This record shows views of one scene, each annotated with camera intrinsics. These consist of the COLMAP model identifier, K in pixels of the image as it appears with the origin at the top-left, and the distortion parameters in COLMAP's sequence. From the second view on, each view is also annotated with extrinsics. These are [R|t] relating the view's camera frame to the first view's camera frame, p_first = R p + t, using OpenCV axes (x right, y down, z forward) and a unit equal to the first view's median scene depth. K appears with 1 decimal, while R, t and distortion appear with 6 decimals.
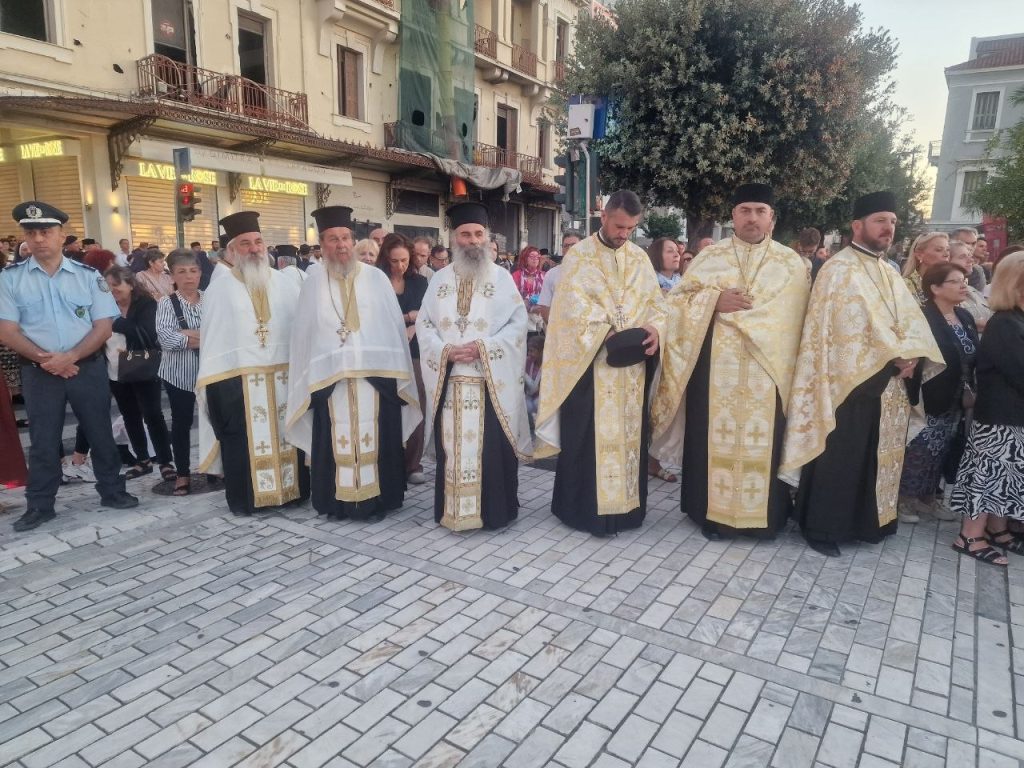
lens RADIAL K [[676.7, 0, 528.9], [0, 676.7, 400.1], [0, 0, 1]] dist [0.039226, -0.031700]
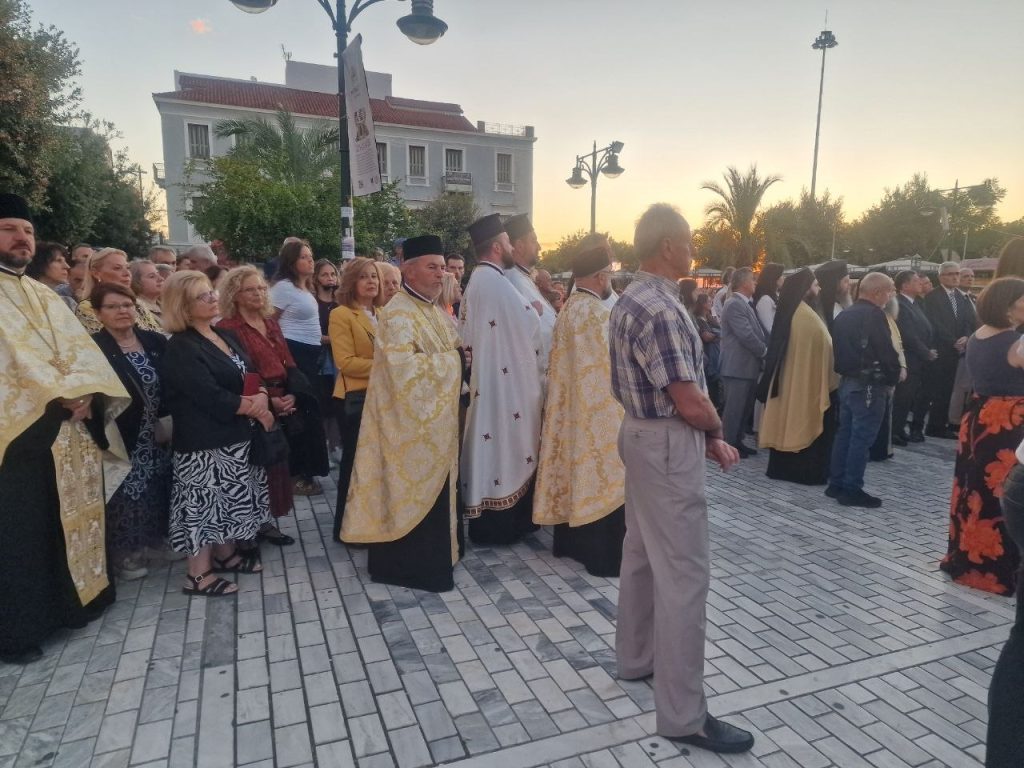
lens RADIAL K [[676.7, 0, 511.5], [0, 676.7, 379.1], [0, 0, 1]] dist [0.039226, -0.031700]
pose [[0.582384, -0.130685, 0.802341, 0.191871], [0.176866, 0.983720, 0.031849, -0.014245], [-0.793440, 0.123359, 0.596016, 0.085074]]
